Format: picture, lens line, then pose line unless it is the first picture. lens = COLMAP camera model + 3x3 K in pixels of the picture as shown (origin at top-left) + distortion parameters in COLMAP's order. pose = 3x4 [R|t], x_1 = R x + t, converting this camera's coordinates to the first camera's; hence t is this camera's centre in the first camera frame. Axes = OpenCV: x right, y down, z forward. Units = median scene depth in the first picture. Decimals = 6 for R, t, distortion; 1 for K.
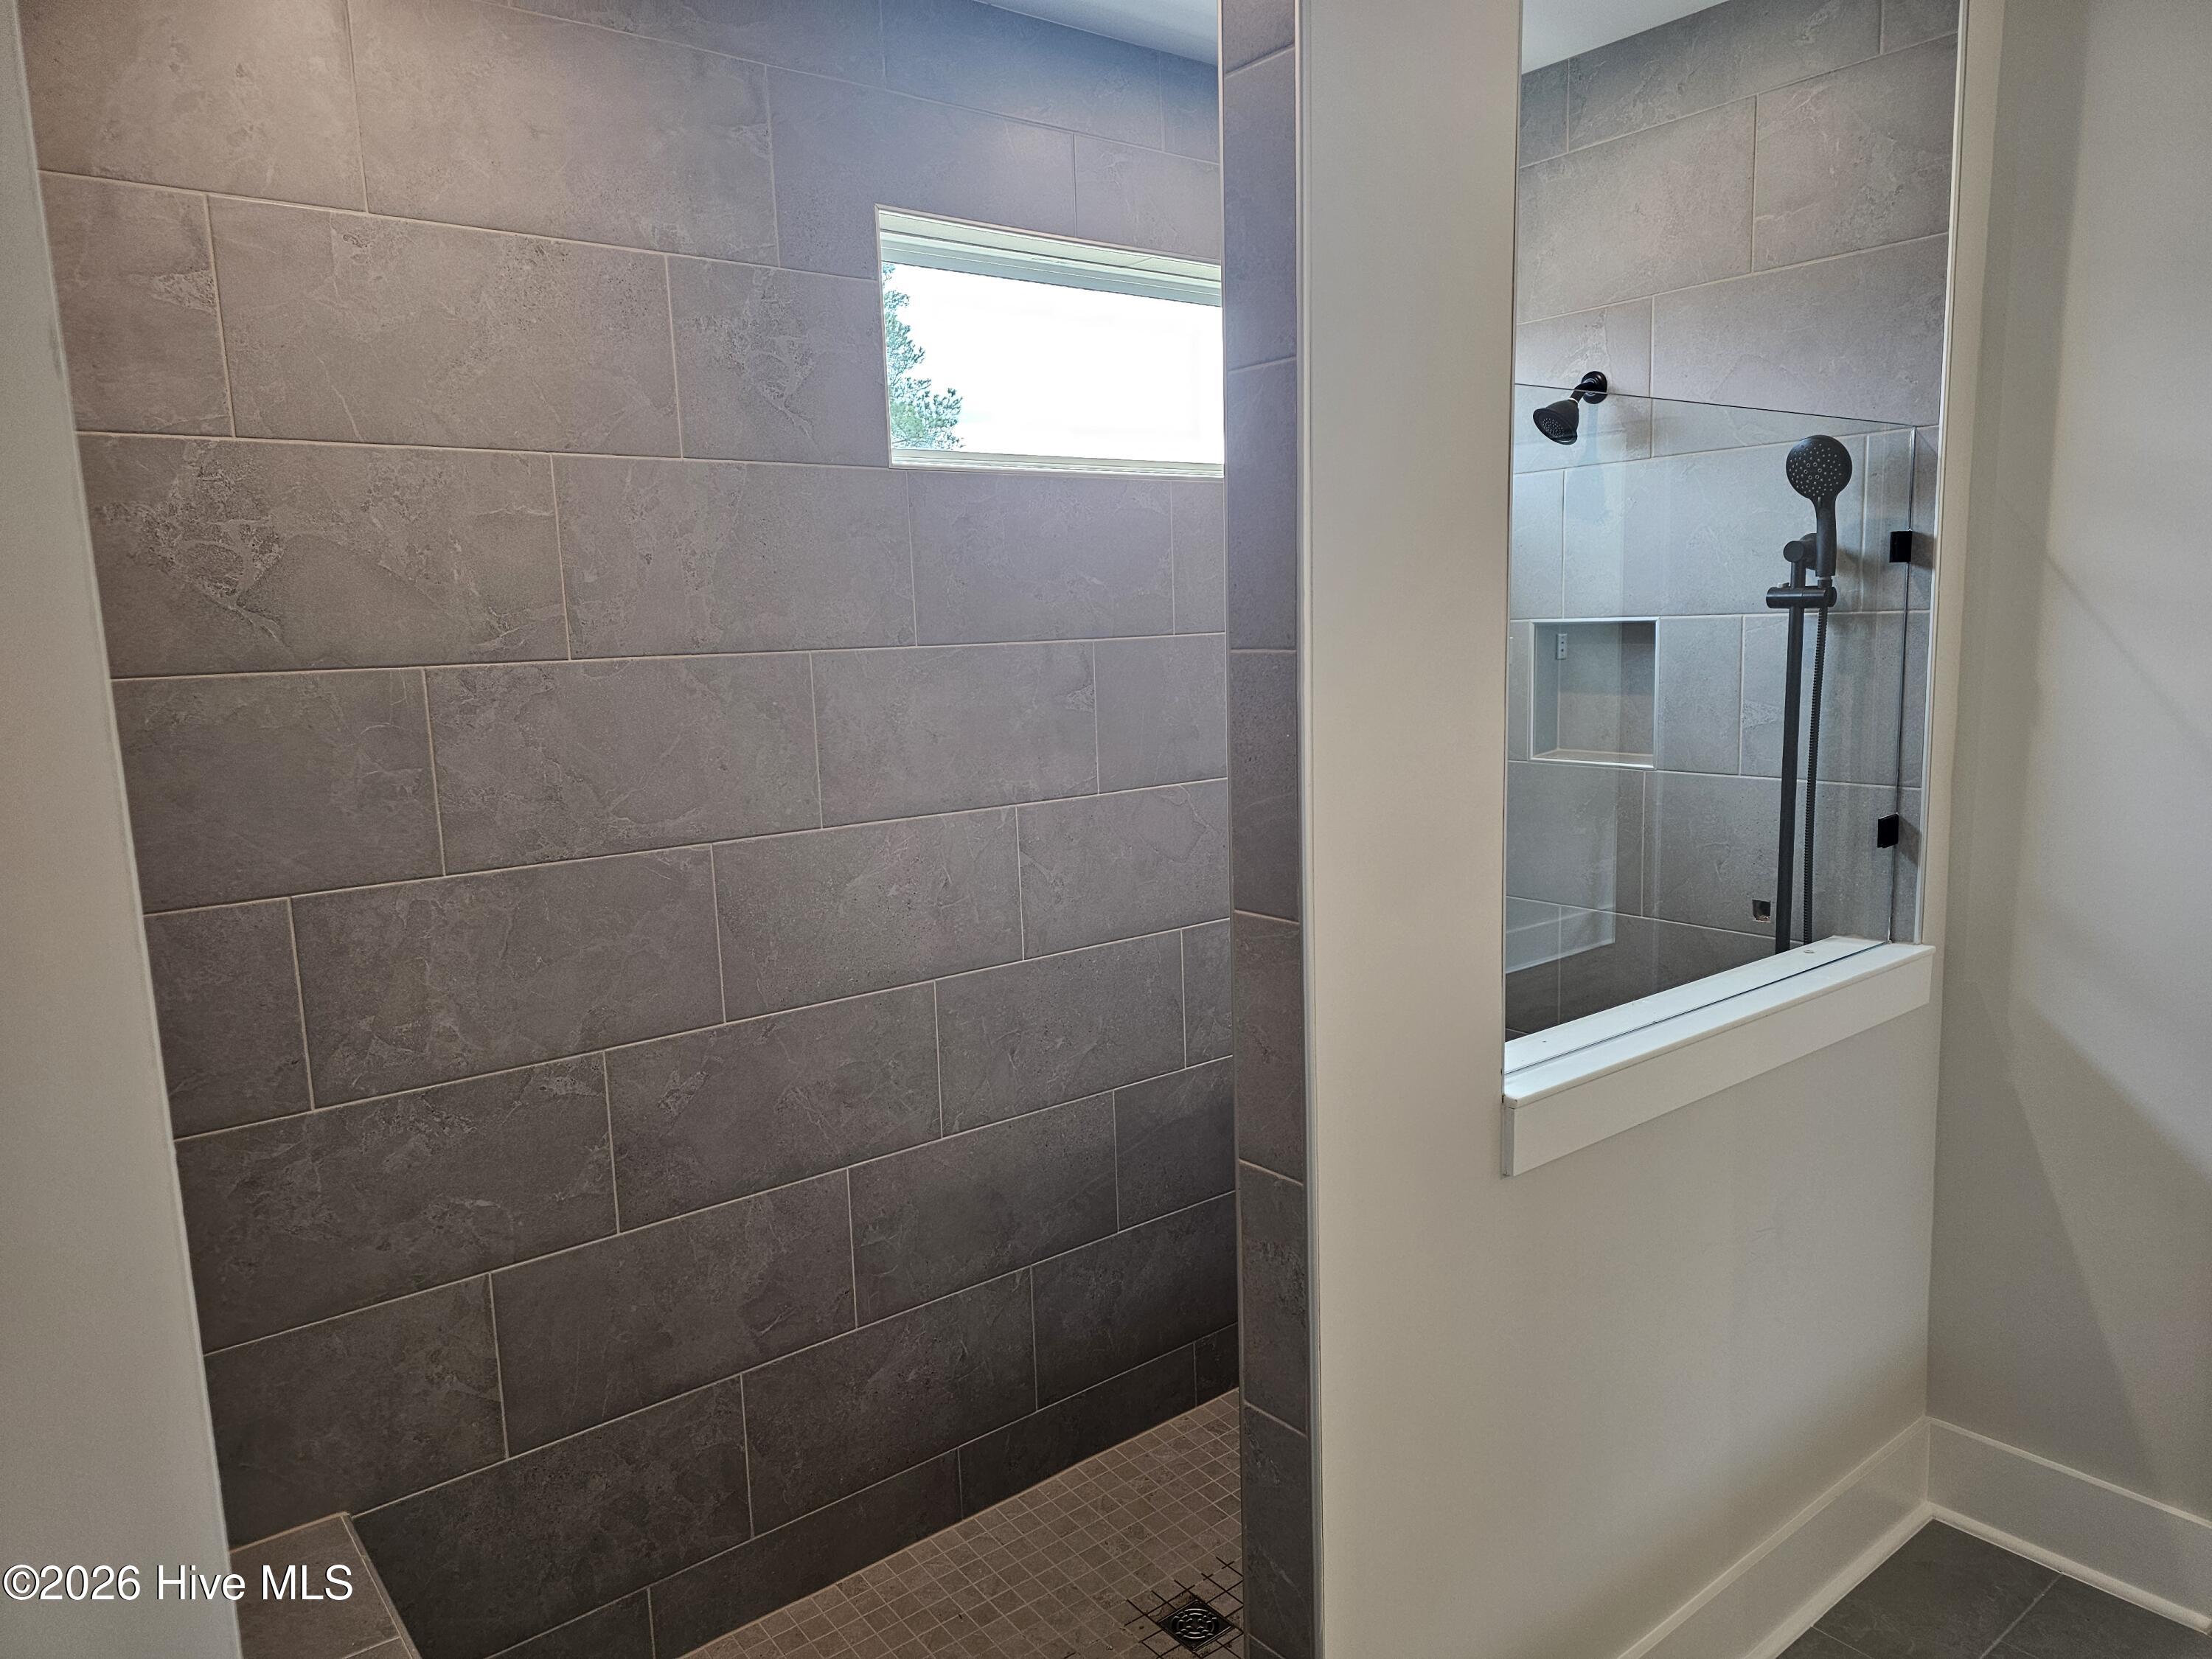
lens RADIAL K [[1494.4, 0, 1112.5], [0, 1494.4, 834.5], [0, 0, 1]] dist [0.027037, -0.007896]
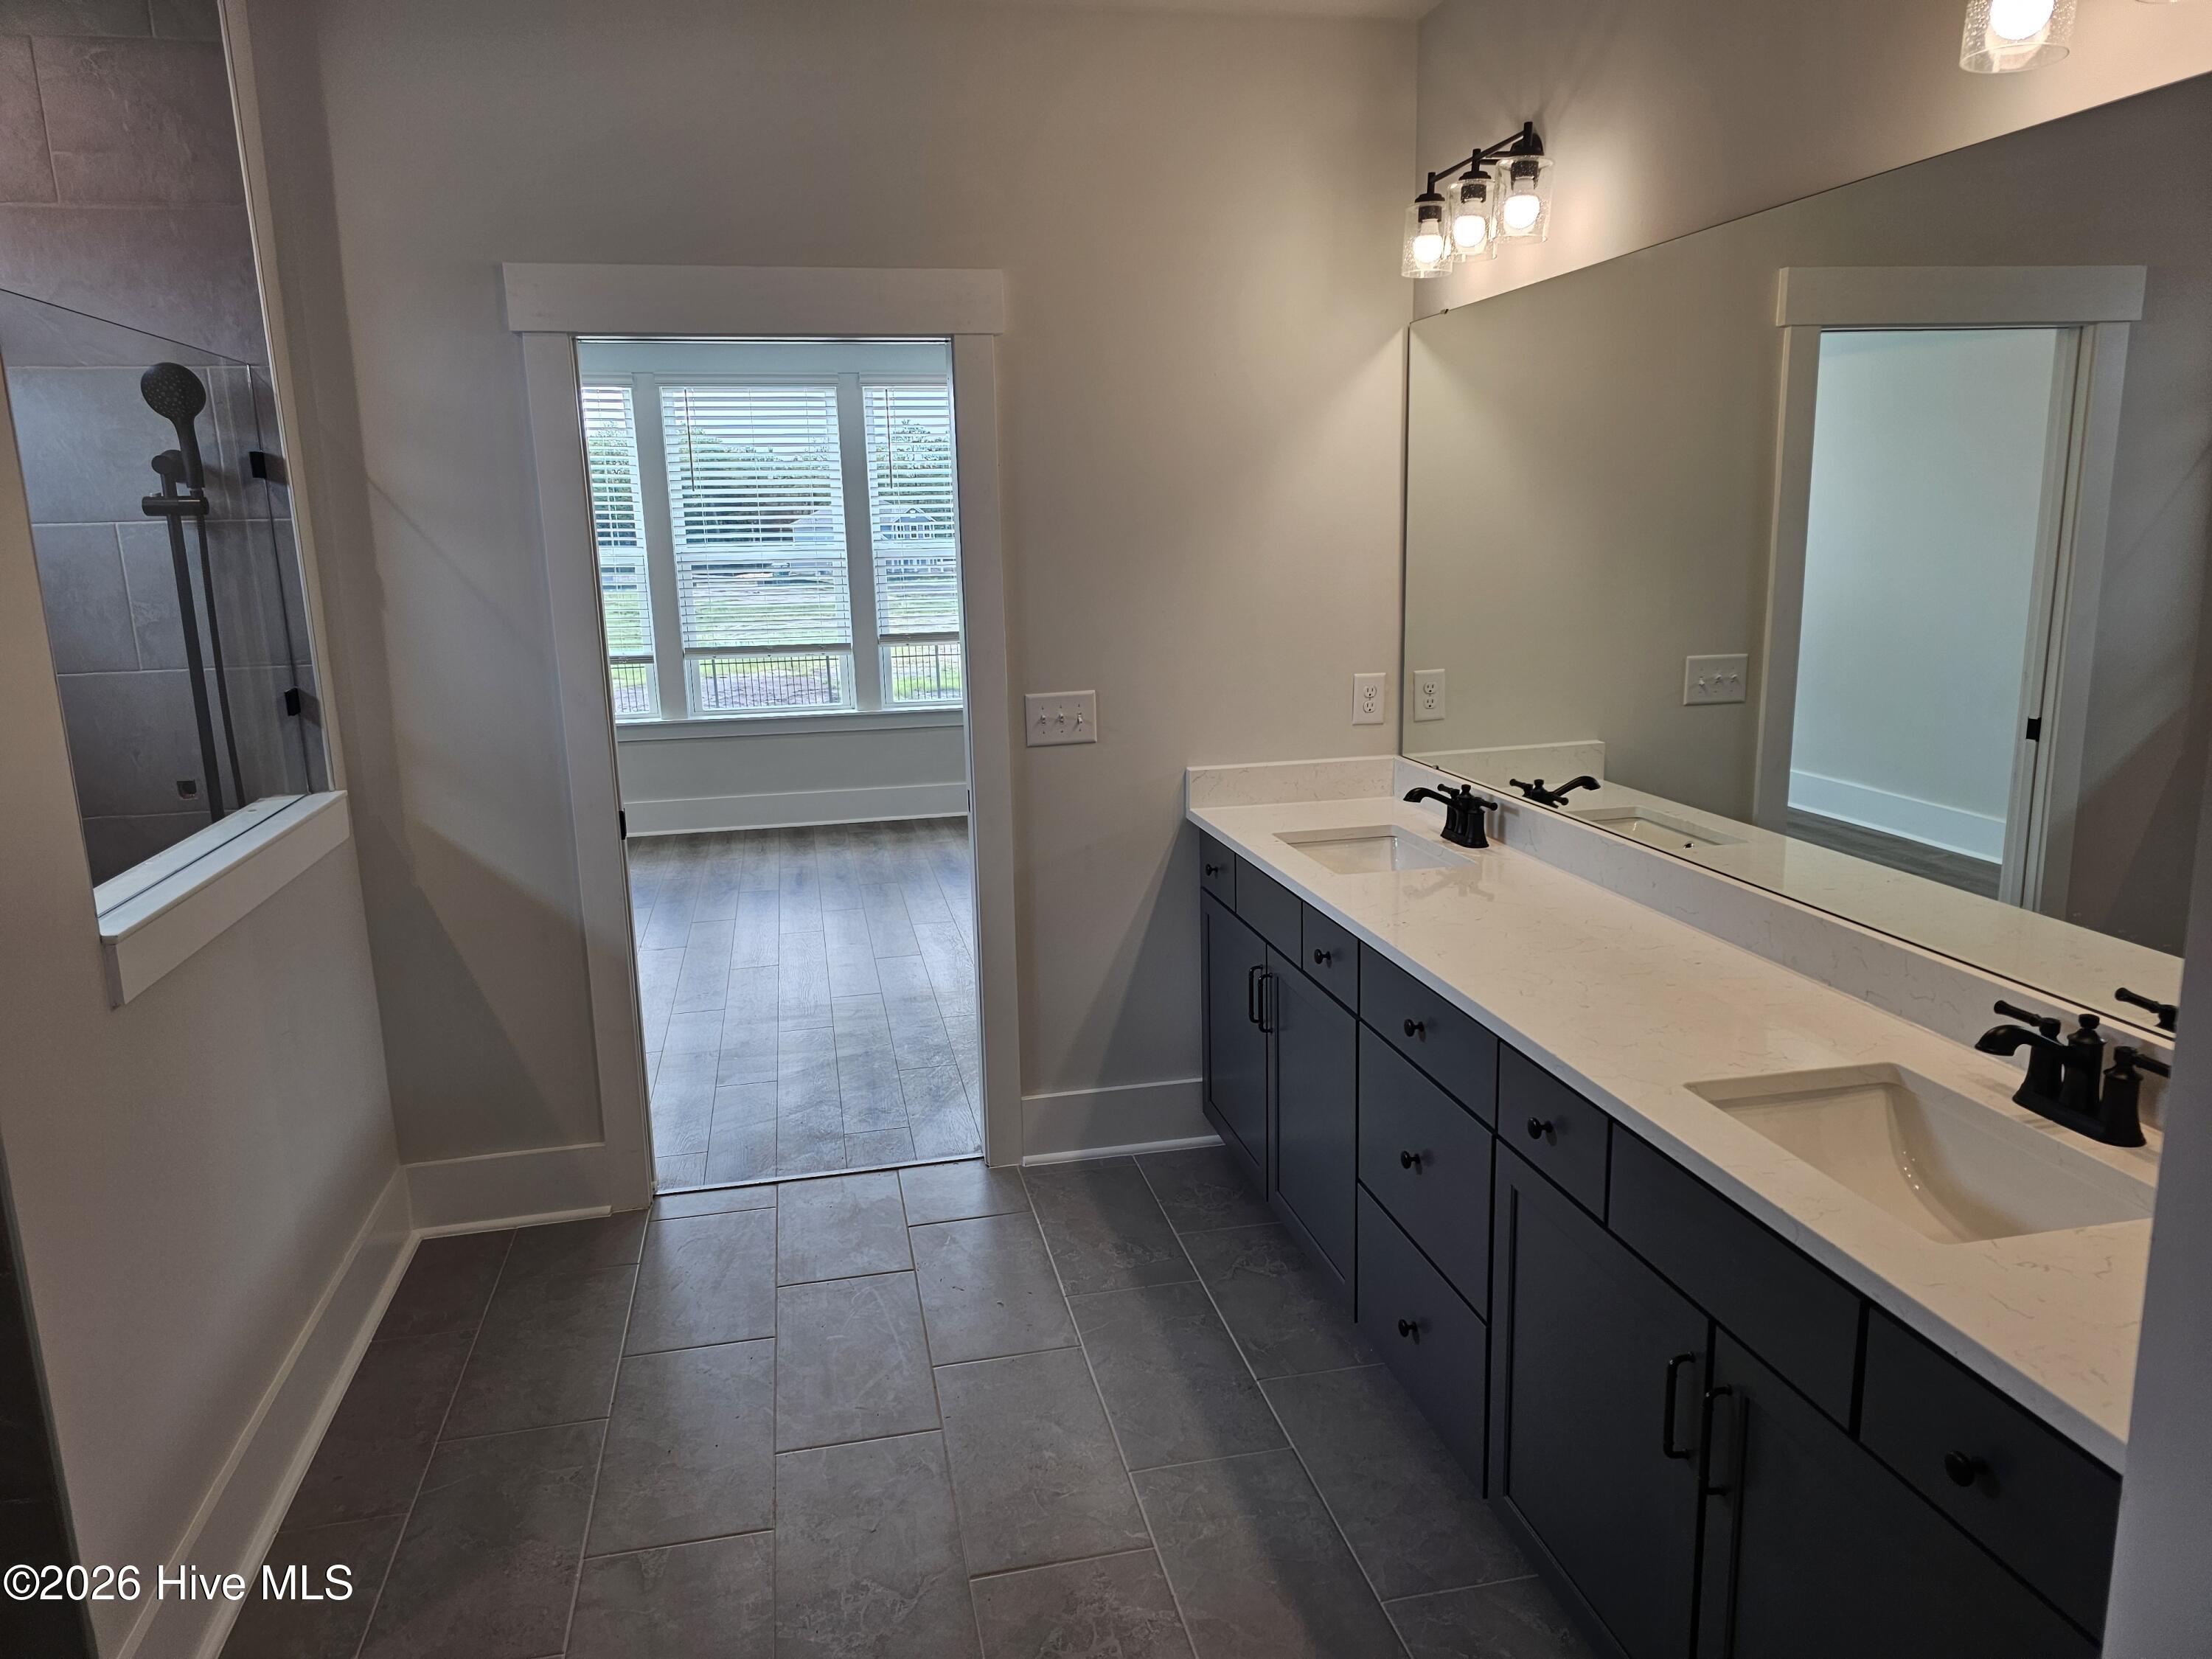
lens RADIAL K [[1494.4, 0, 1101.0], [0, 1494.4, 818.0], [0, 0, 1]] dist [0.027037, -0.007896]
pose [[0.449099, -0.161873, 0.878697, -0.272478], [0.148670, 0.983280, 0.105155, 0.058965], [-0.881027, 0.083411, 0.465655, -0.130655]]
